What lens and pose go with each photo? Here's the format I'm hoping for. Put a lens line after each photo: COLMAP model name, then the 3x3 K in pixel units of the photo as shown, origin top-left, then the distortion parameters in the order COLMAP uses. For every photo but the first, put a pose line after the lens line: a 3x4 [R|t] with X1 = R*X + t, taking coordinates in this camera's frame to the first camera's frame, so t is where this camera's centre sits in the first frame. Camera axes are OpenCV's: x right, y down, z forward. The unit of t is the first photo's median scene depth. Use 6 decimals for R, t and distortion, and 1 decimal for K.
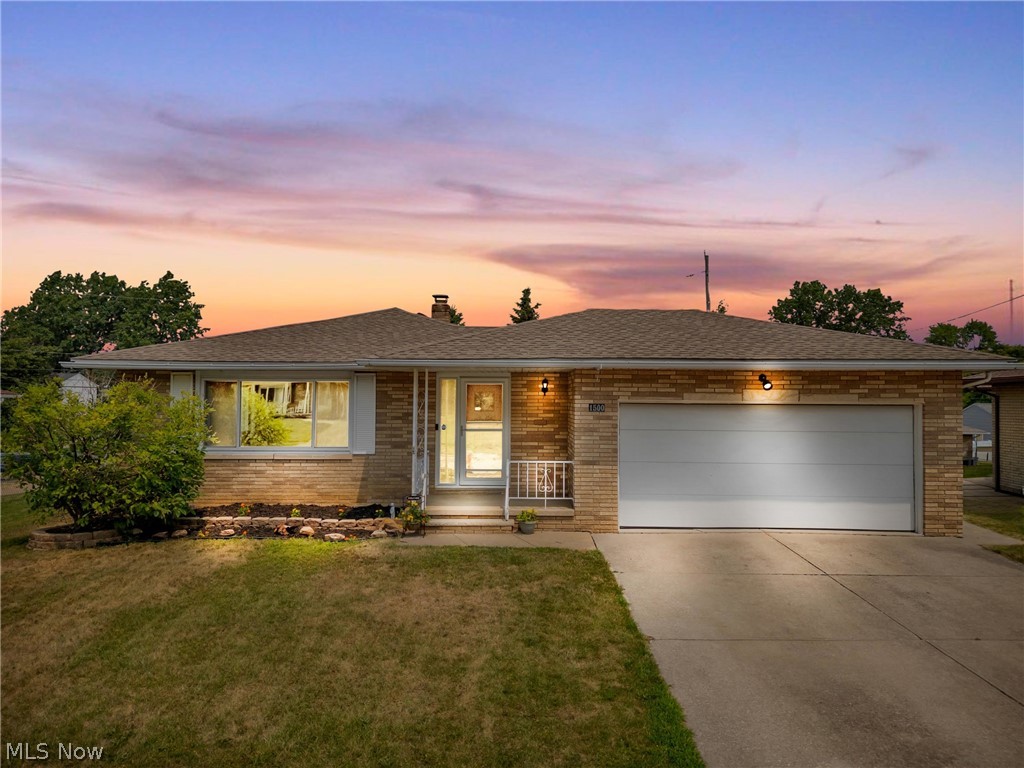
lens RADIAL K [[727.9, 0, 513.6], [0, 727.9, 390.6], [0, 0, 1]] dist [0.052286, -0.023342]
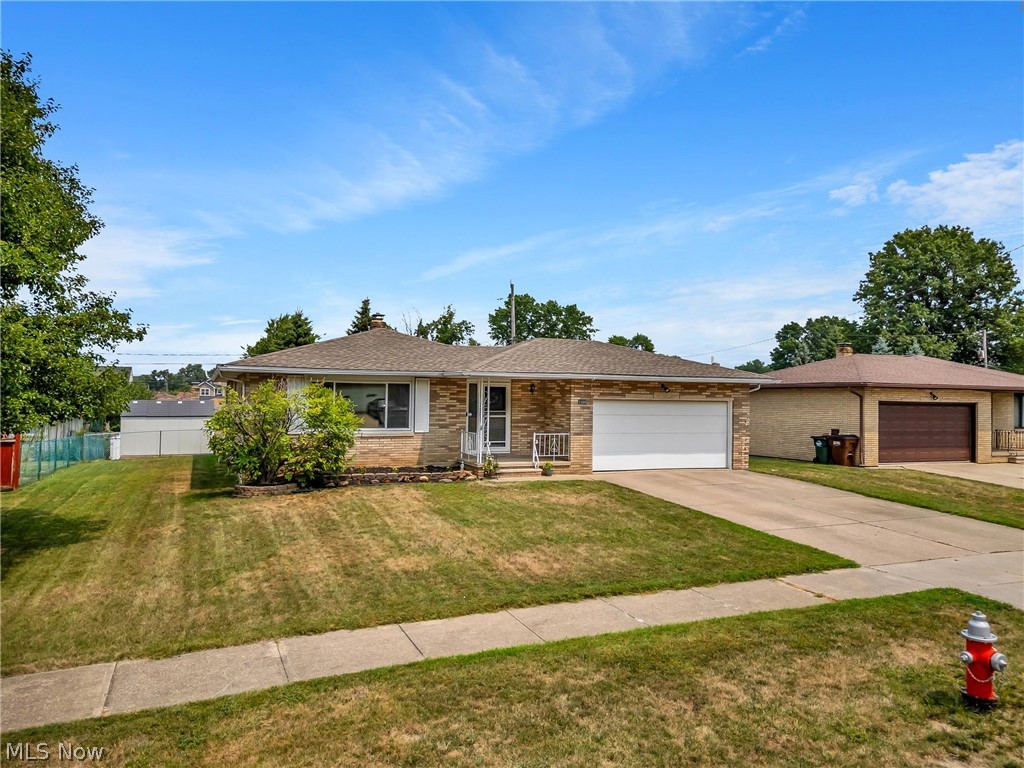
lens RADIAL K [[727.9, 0, 505.6], [0, 727.9, 412.8], [0, 0, 1]] dist [0.052286, -0.023342]
pose [[0.918614, -0.001208, 0.395155, -0.724111], [-0.013234, 0.999340, 0.033821, -0.006519], [-0.394935, -0.036298, 0.917992, -0.496090]]
